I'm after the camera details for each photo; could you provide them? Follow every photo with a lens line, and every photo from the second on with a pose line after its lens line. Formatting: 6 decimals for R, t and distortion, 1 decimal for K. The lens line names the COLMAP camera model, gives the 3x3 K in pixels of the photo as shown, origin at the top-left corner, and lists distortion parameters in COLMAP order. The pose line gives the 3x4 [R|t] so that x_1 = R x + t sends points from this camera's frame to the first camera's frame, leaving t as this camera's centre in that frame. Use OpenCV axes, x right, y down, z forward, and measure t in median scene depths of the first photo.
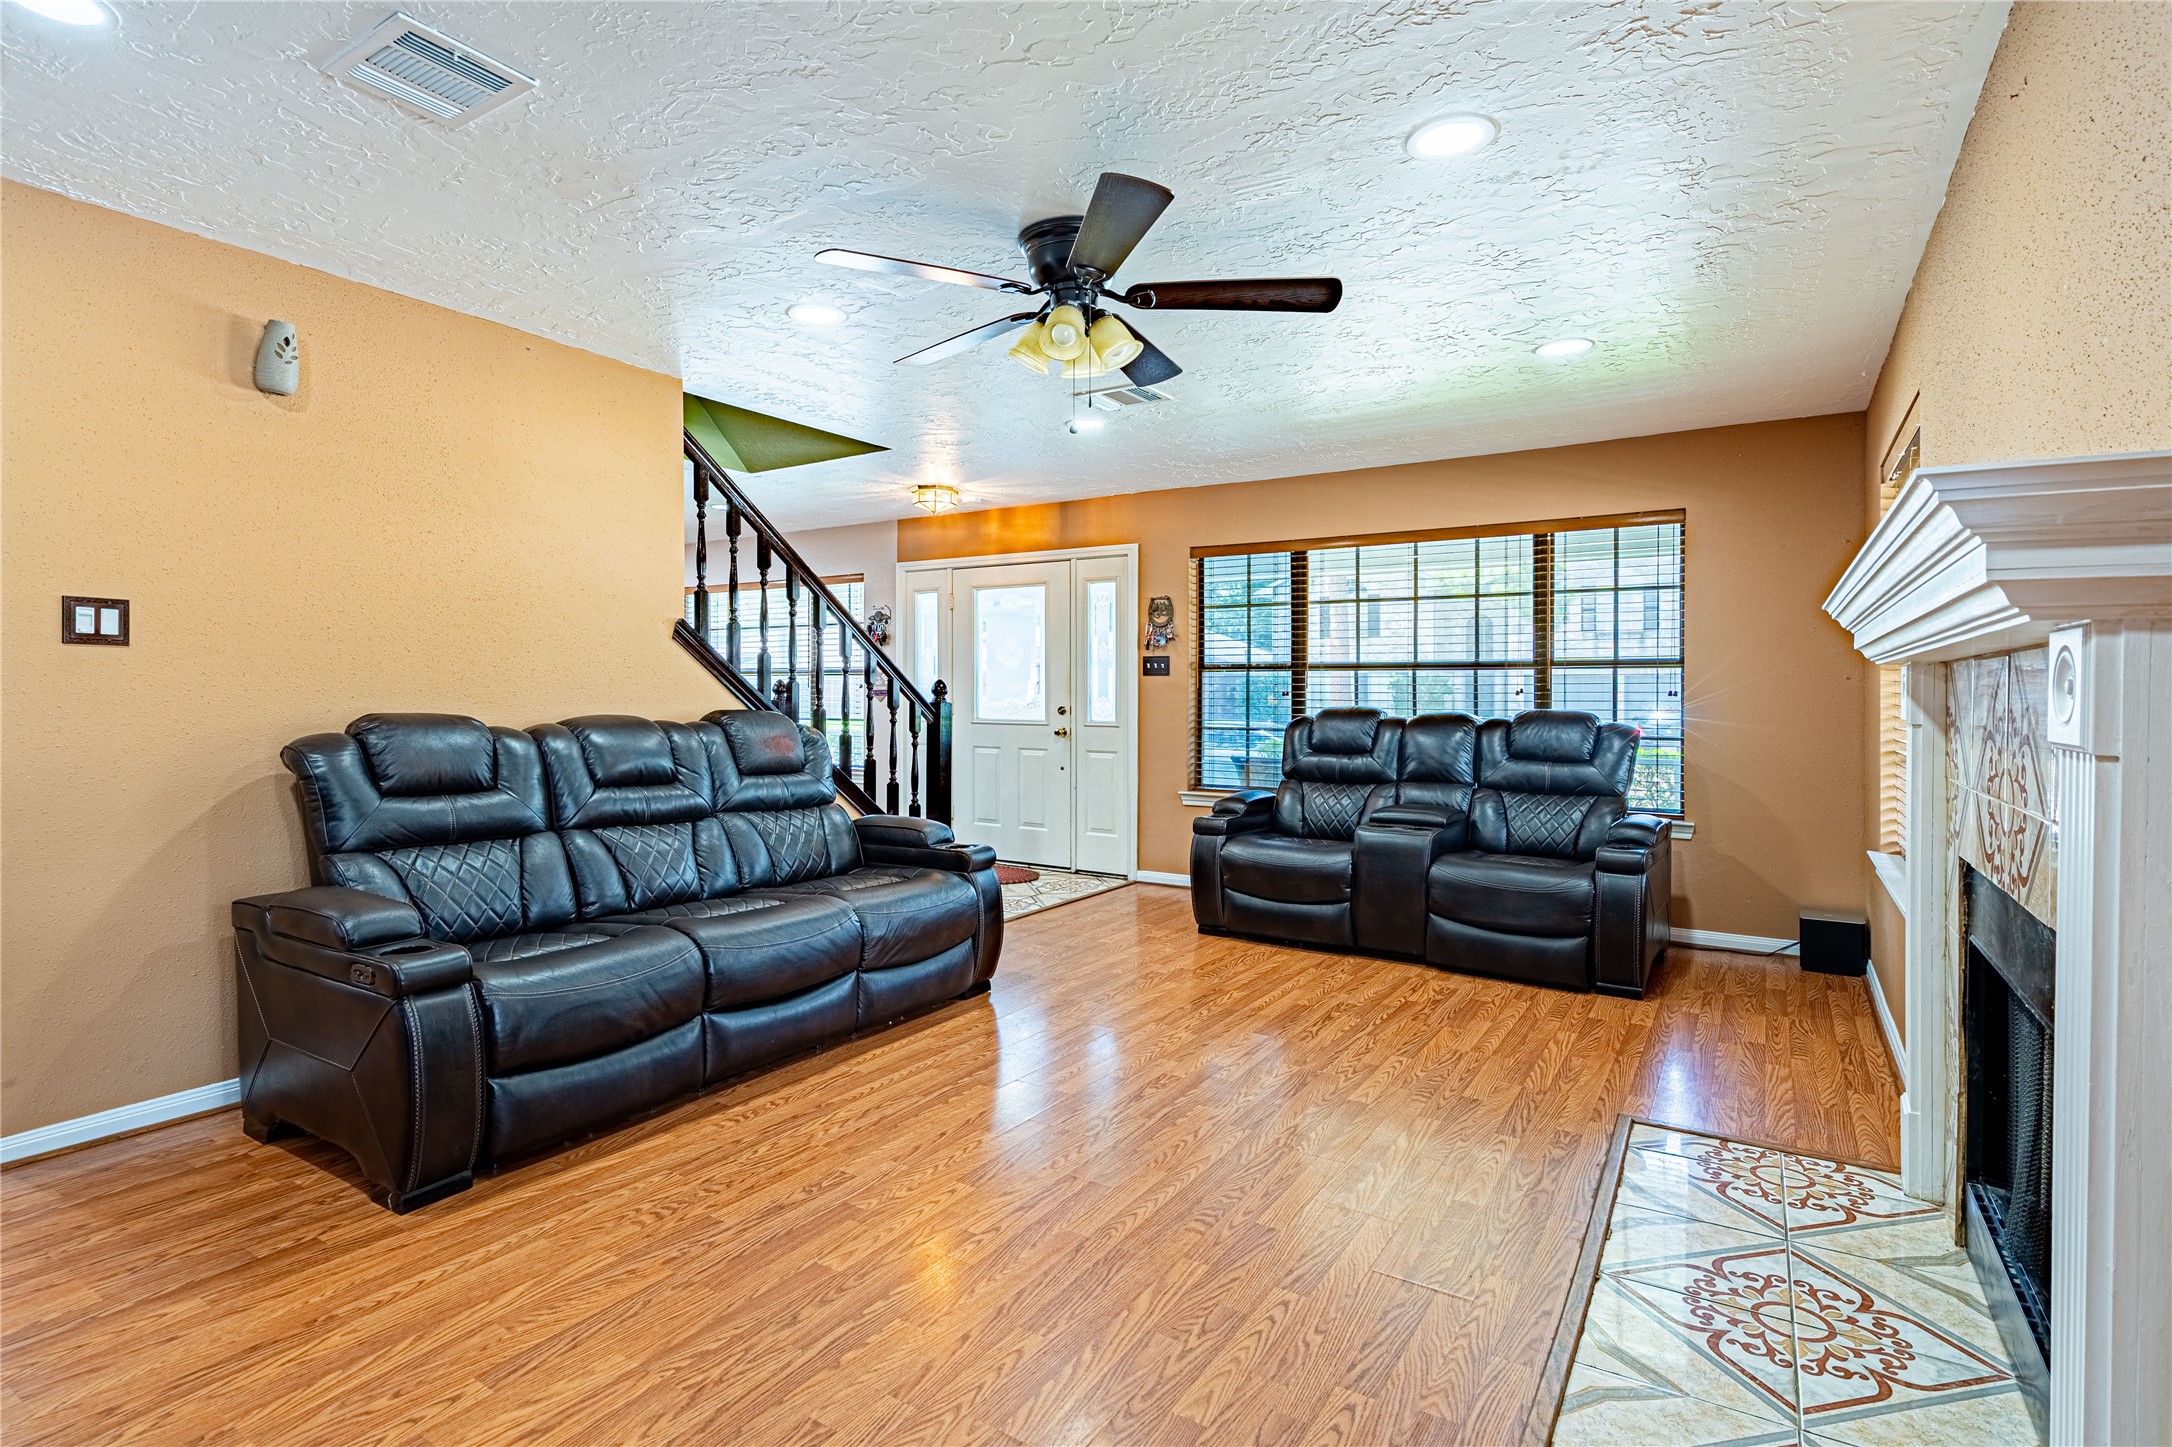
lens RADIAL K [[1052.1, 0, 1044.1], [0, 1052.1, 707.2], [0, 0, 1]] dist [-0.001622, -0.000112]
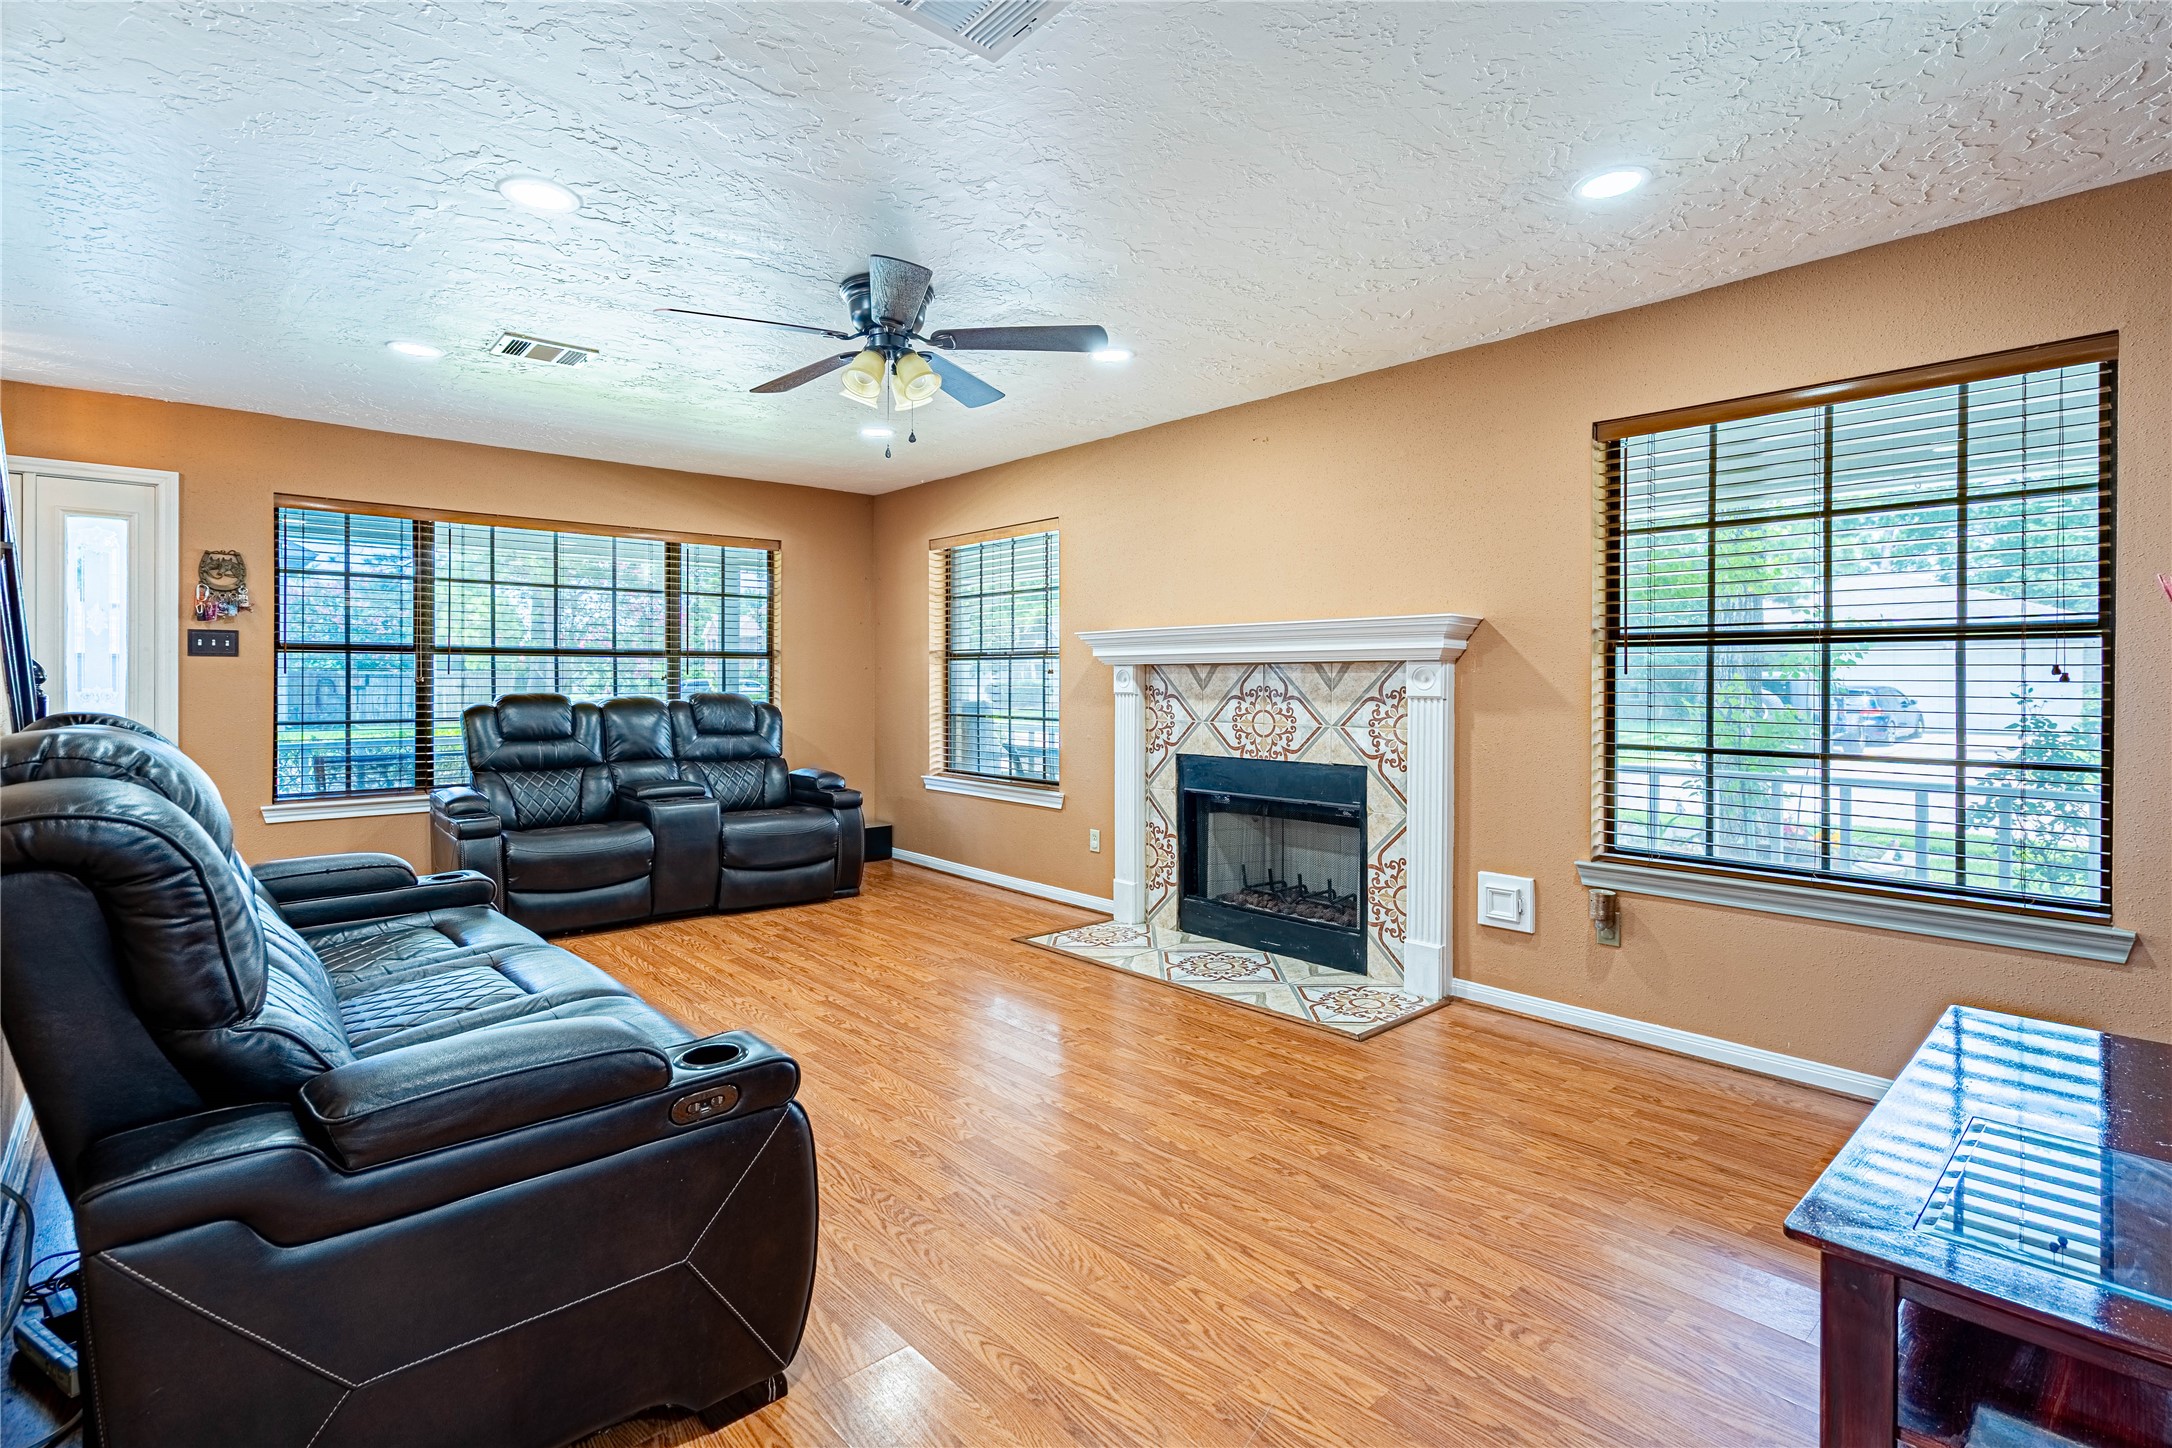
lens RADIAL K [[1056.6, 0, 1083.2], [0, 1056.6, 677.4], [0, 0, 1]] dist [-0.002924, -0.000349]
pose [[0.253225, -0.001926, 0.967405, -0.563411], [0.014029, 0.999900, -0.001682, -0.006215], [-0.967306, 0.013998, 0.253227, 0.267826]]
